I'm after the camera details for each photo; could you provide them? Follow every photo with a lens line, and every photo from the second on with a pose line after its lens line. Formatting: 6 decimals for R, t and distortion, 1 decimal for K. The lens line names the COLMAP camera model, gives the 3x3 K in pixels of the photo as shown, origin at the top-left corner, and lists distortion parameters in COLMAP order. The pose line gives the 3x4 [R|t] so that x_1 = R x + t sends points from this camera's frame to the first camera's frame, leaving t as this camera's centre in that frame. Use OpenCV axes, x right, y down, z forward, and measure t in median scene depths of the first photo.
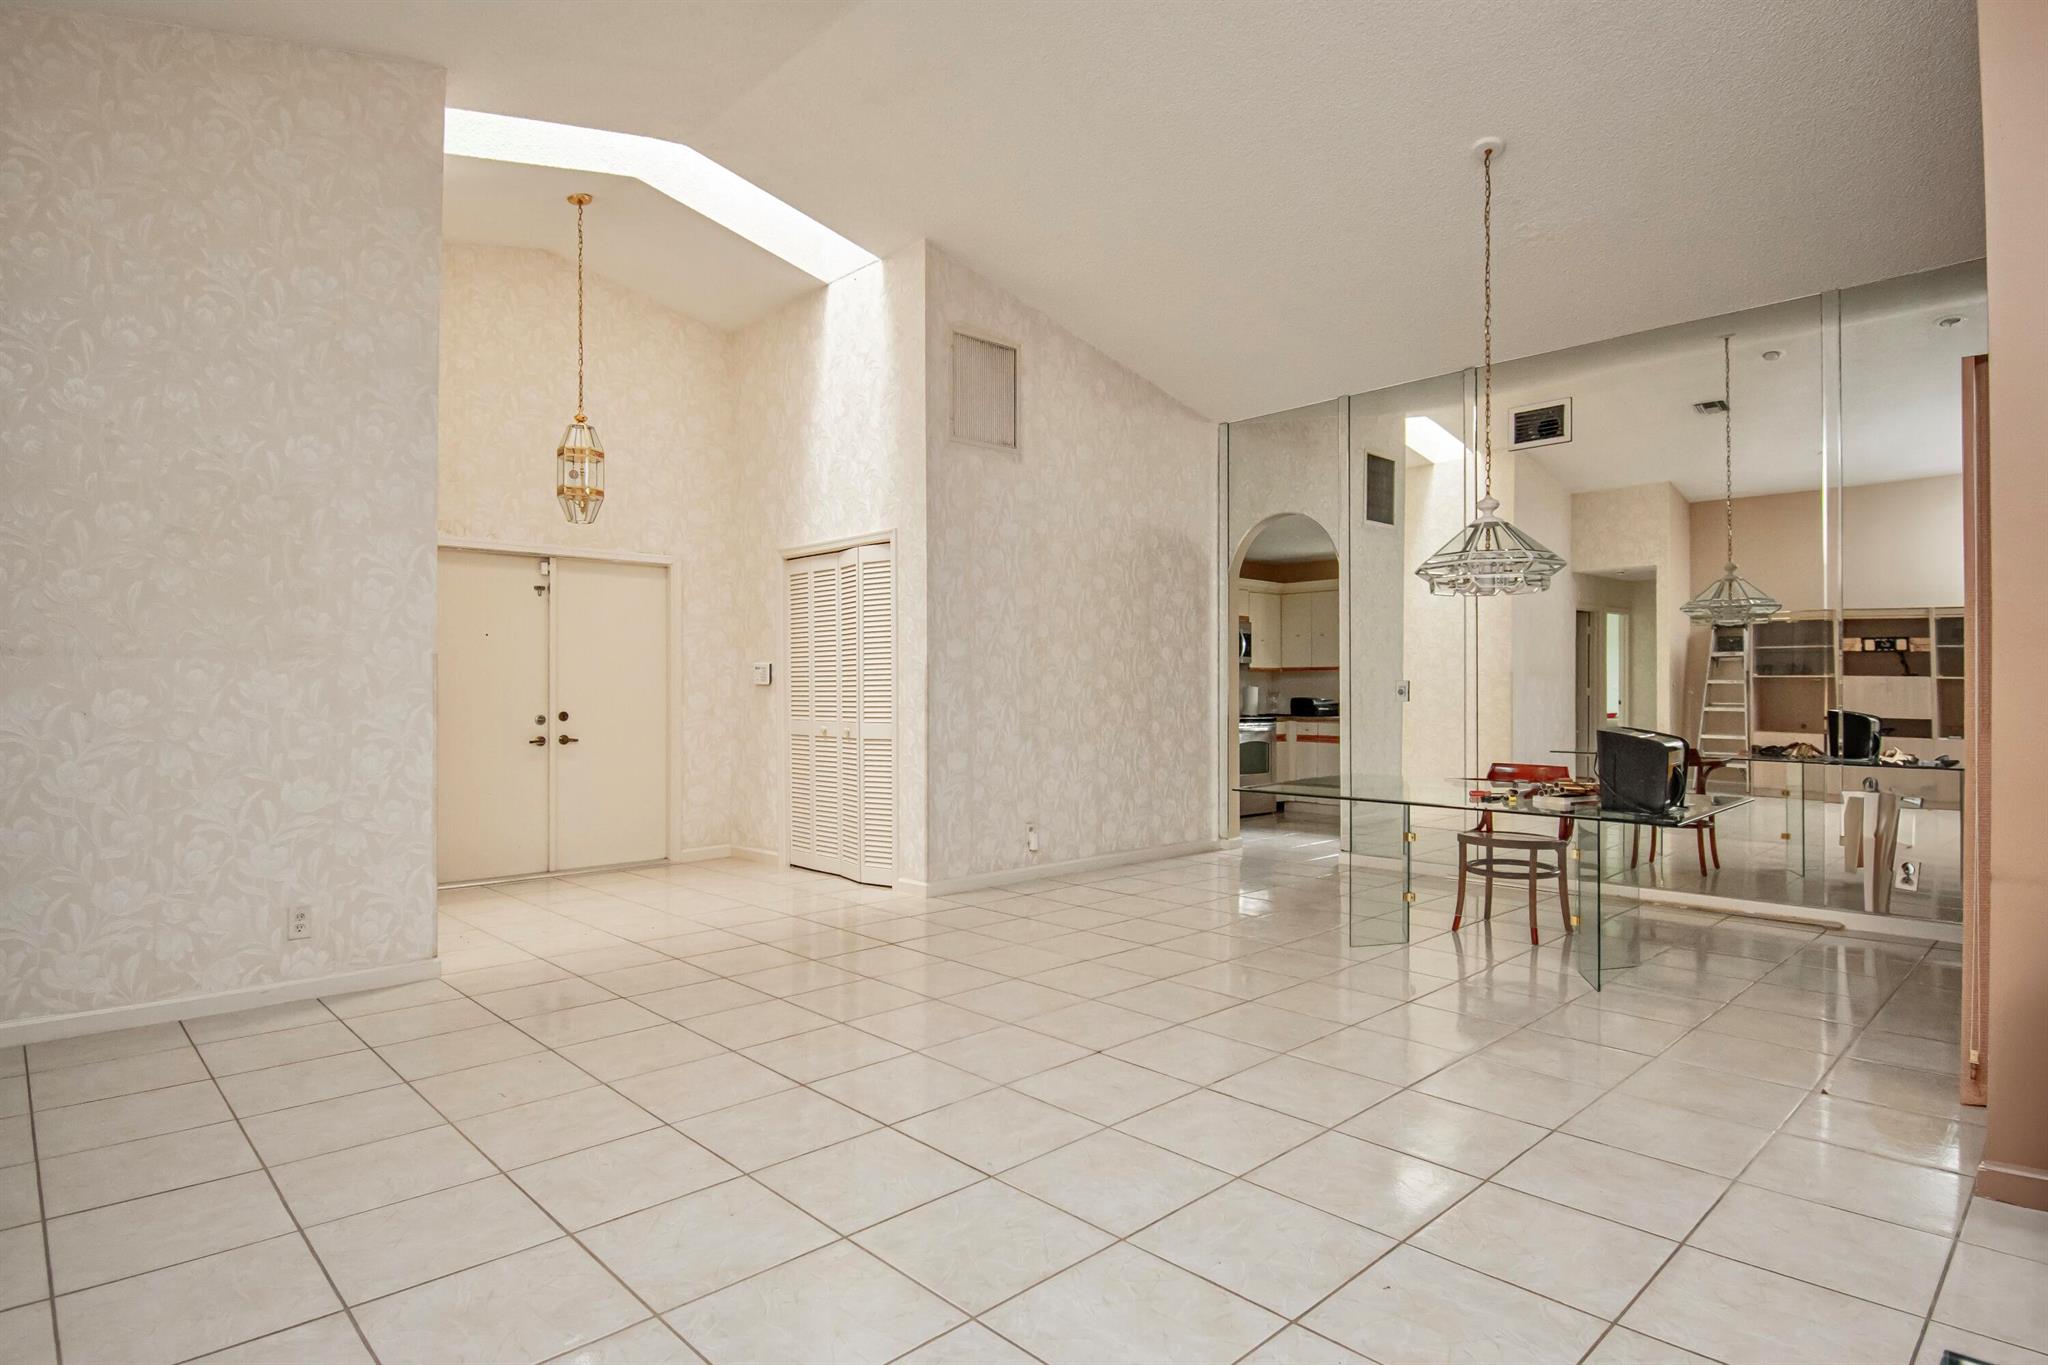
lens RADIAL K [[1073.5, 0, 1024.0], [0, 1073.5, 682.5], [0, 0, 1]] dist [-0.002031, -0.000155]
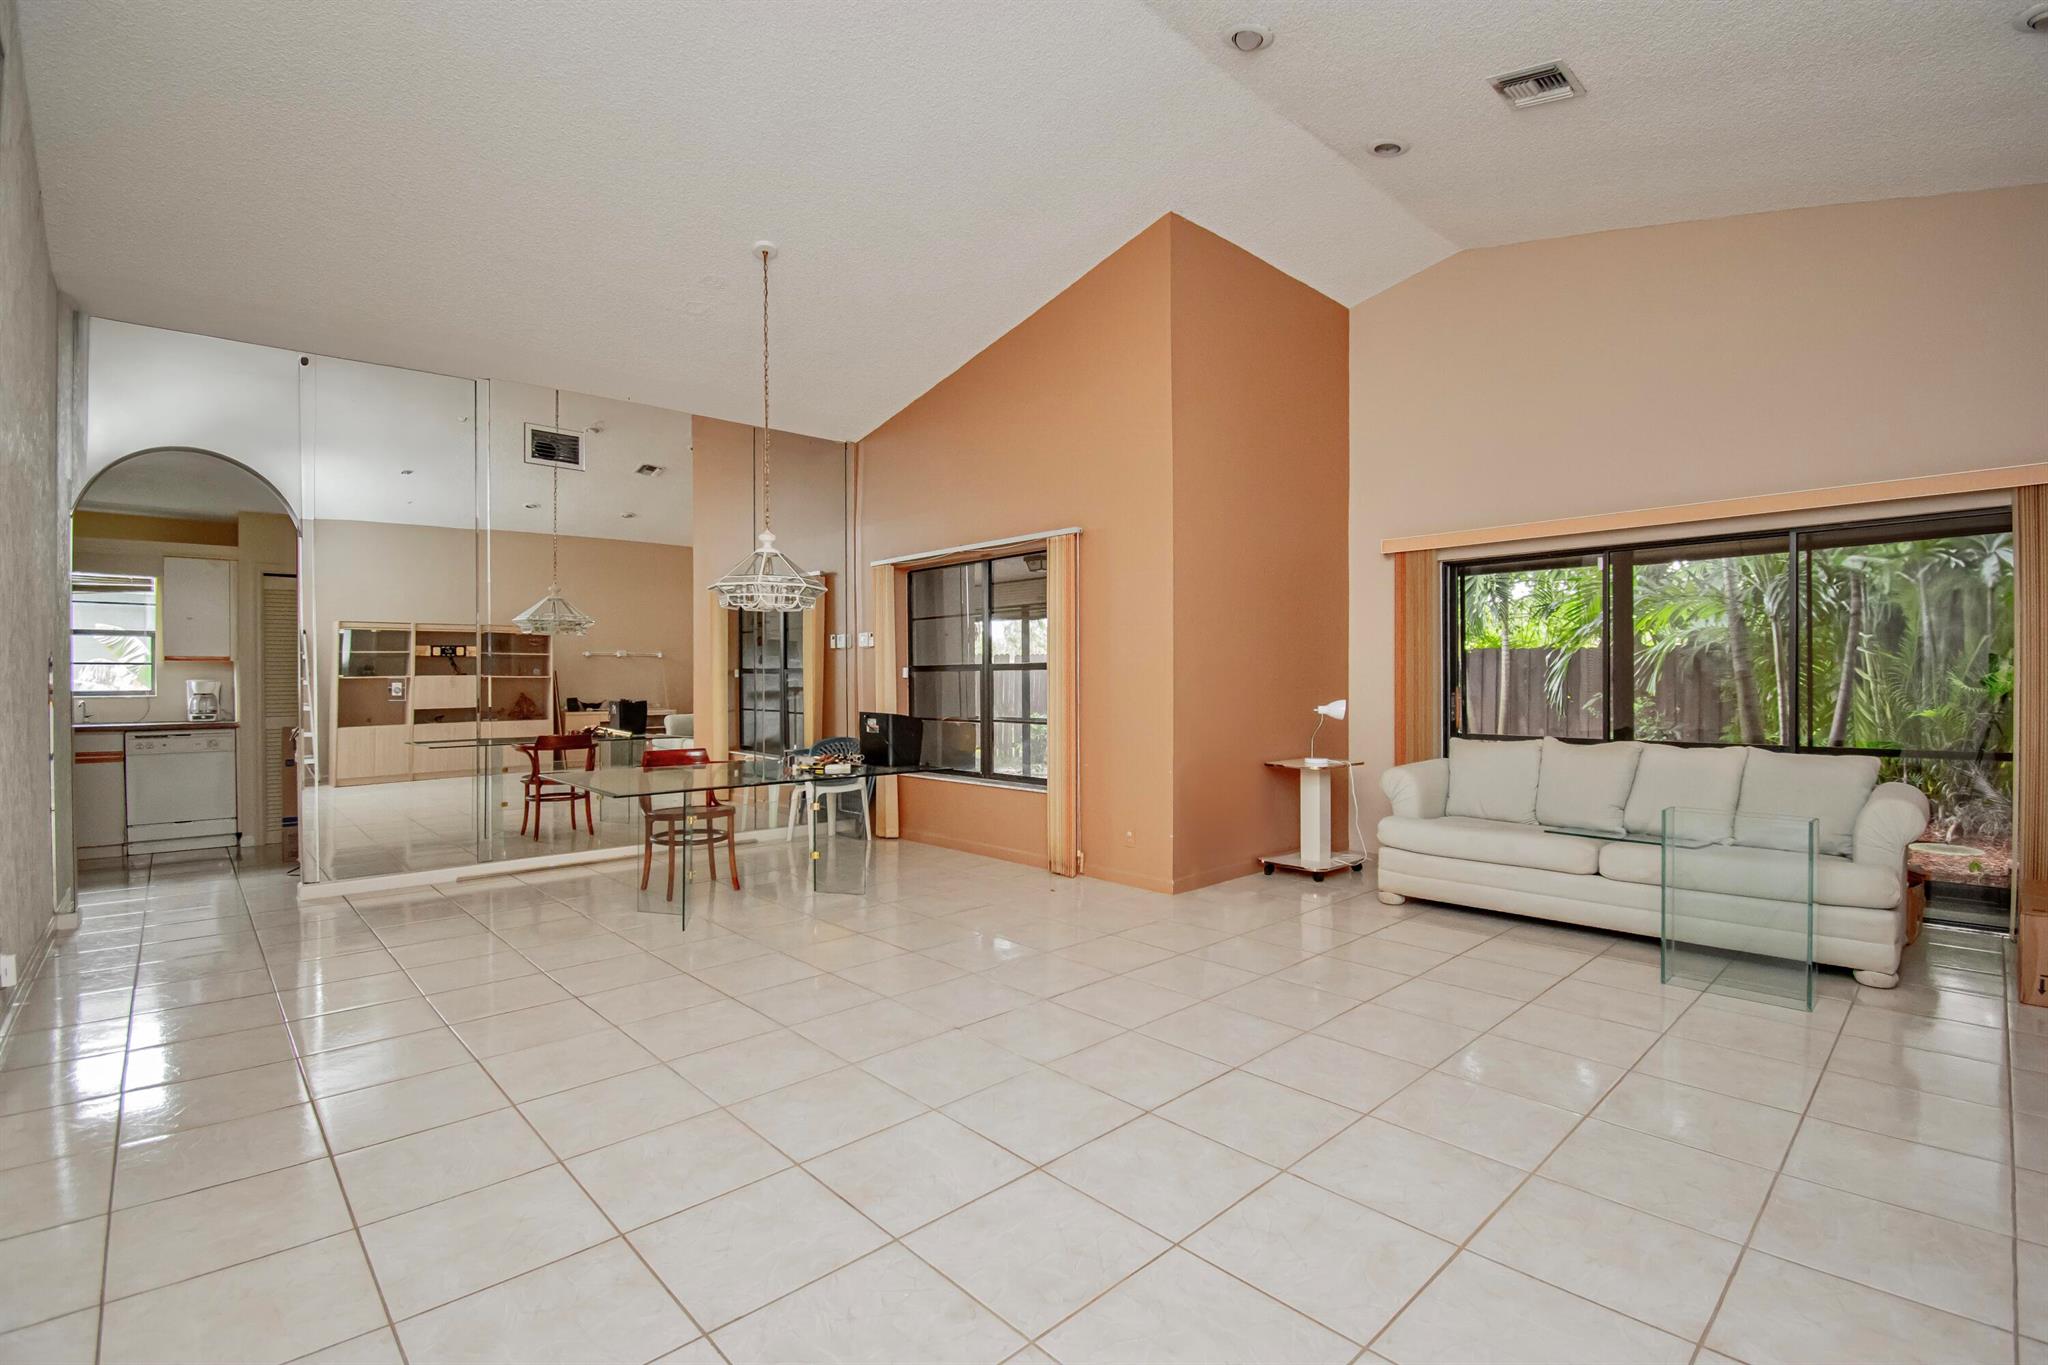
lens RADIAL K [[911.3, 0, 1020.0], [0, 911.3, 683.7], [0, 0, 1]] dist [0.029679, -0.028917]
pose [[0.012585, 0.000585, 0.999921, -0.435812], [-0.005984, 0.999982, -0.000510, -0.000962], [-0.999903, -0.005977, 0.012588, 0.477588]]
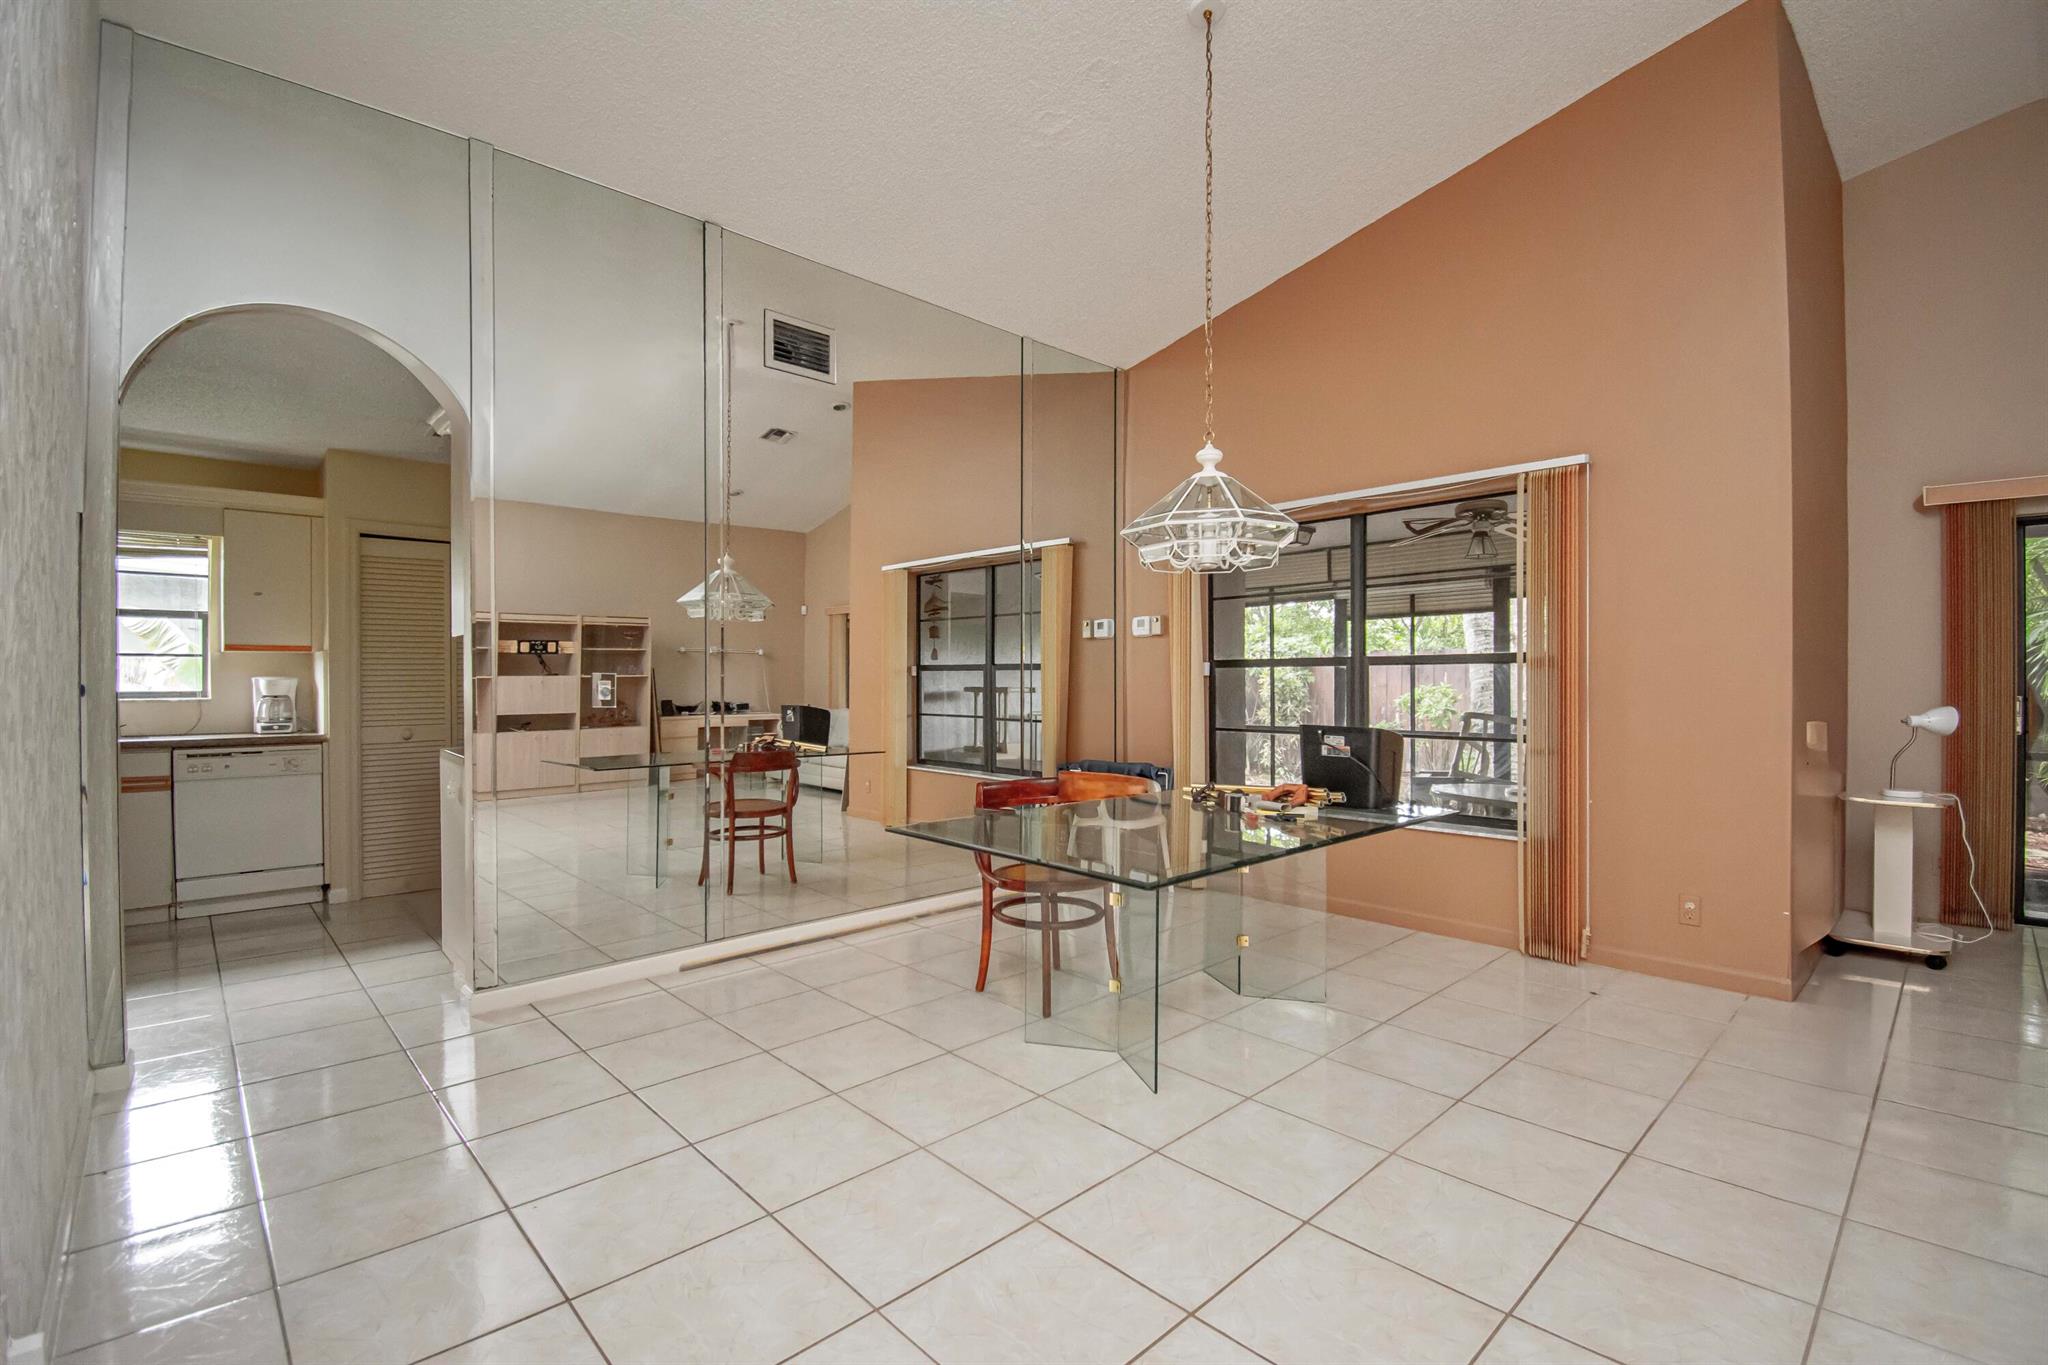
lens RADIAL K [[896.4, 0, 1024.0], [0, 896.4, 682.5], [0, 0, 1]] dist [0.021777, -0.027091]
pose [[-0.002137, 0.003133, 0.999993, -0.166481], [-0.006850, 0.999972, -0.003148, 0.002029], [-0.999974, -0.006857, -0.002115, 0.787929]]
